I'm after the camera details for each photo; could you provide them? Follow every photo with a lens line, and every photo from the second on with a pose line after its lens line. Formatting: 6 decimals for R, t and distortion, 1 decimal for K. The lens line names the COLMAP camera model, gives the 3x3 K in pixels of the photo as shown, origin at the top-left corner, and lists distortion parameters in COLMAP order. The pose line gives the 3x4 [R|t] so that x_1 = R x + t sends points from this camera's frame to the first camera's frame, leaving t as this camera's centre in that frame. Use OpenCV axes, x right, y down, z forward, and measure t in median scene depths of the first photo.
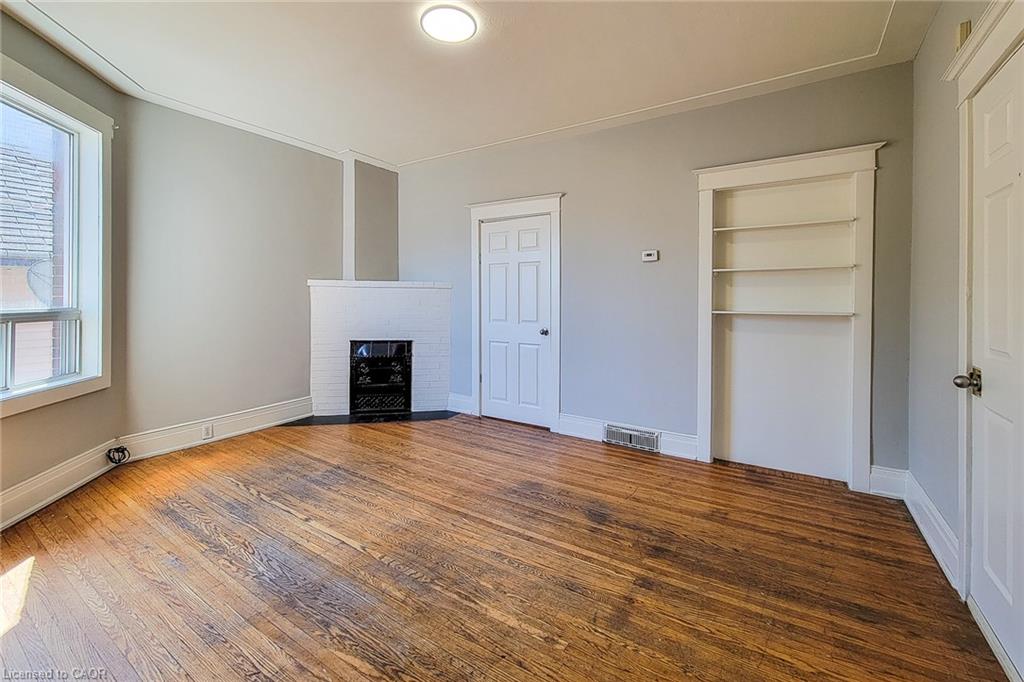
lens RADIAL K [[426.9, 0, 506.3], [0, 426.9, 295.4], [0, 0, 1]] dist [0.002405, -0.001224]
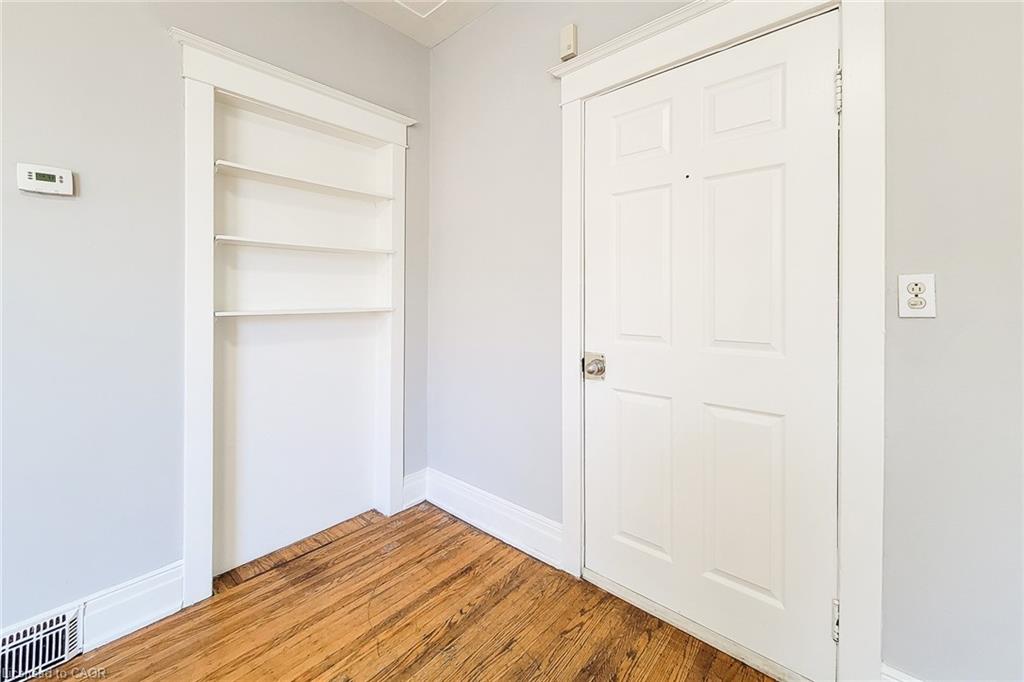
lens RADIAL K [[426.9, 0, 503.1], [0, 426.9, 301.2], [0, 0, 1]] dist [0.002405, -0.001224]
pose [[0.157011, -0.013497, 0.987505, 0.010597], [-0.004627, 0.999886, 0.014402, 0.014859], [-0.987586, -0.006831, 0.156930, 0.645867]]
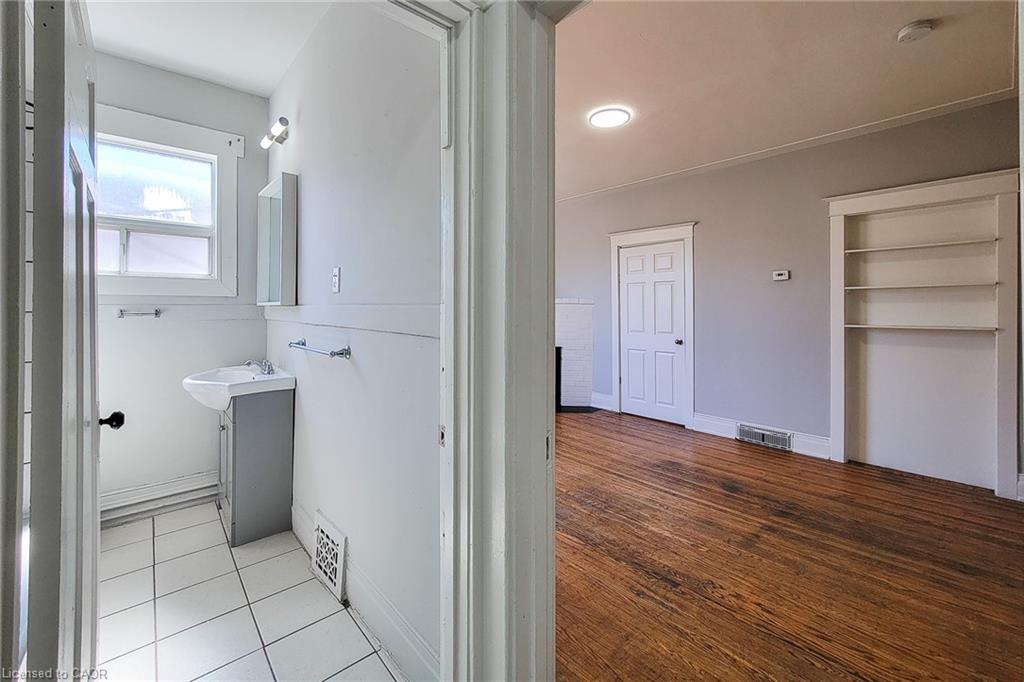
lens RADIAL K [[426.9, 0, 502.3], [0, 426.9, 303.6], [0, 0, 1]] dist [0.002405, -0.001224]
pose [[0.961018, -0.006069, -0.276418, -0.072454], [0.004386, 0.999968, -0.006706, -0.017798], [0.276450, 0.005232, 0.961014, -0.353014]]
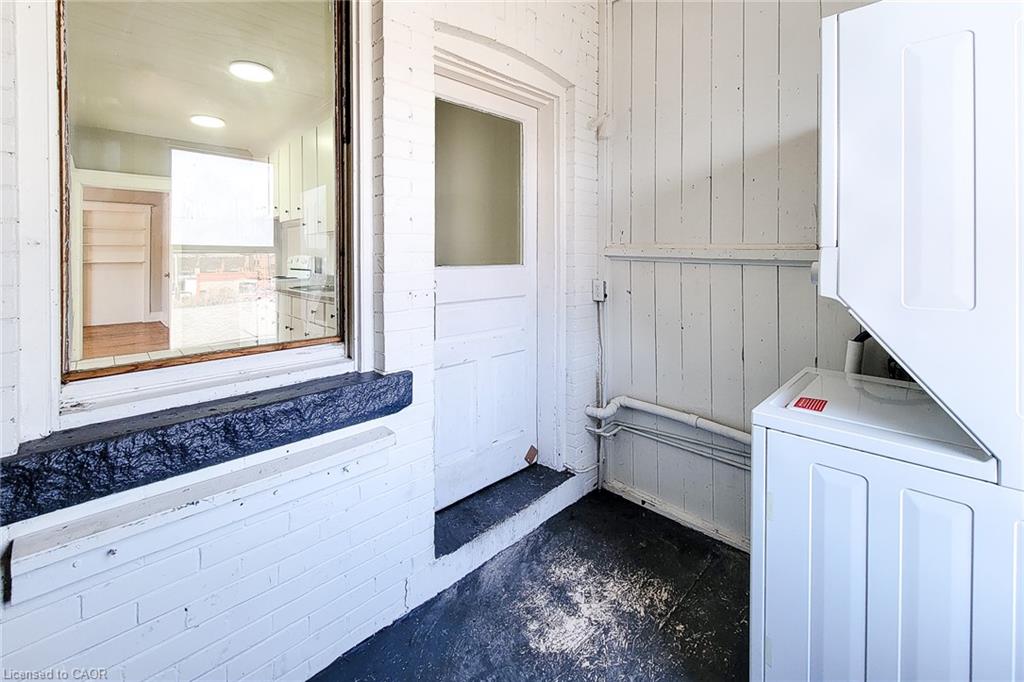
lens RADIAL K [[426.9, 0, 526.1], [0, 426.9, 264.3], [0, 0, 1]] dist [0.002405, -0.001224]
pose [[0.214670, -0.018947, 0.976503, -1.497962], [-0.001003, 0.999807, 0.019620, 0.003660], [-0.976686, -0.005191, 0.214610, -2.198451]]
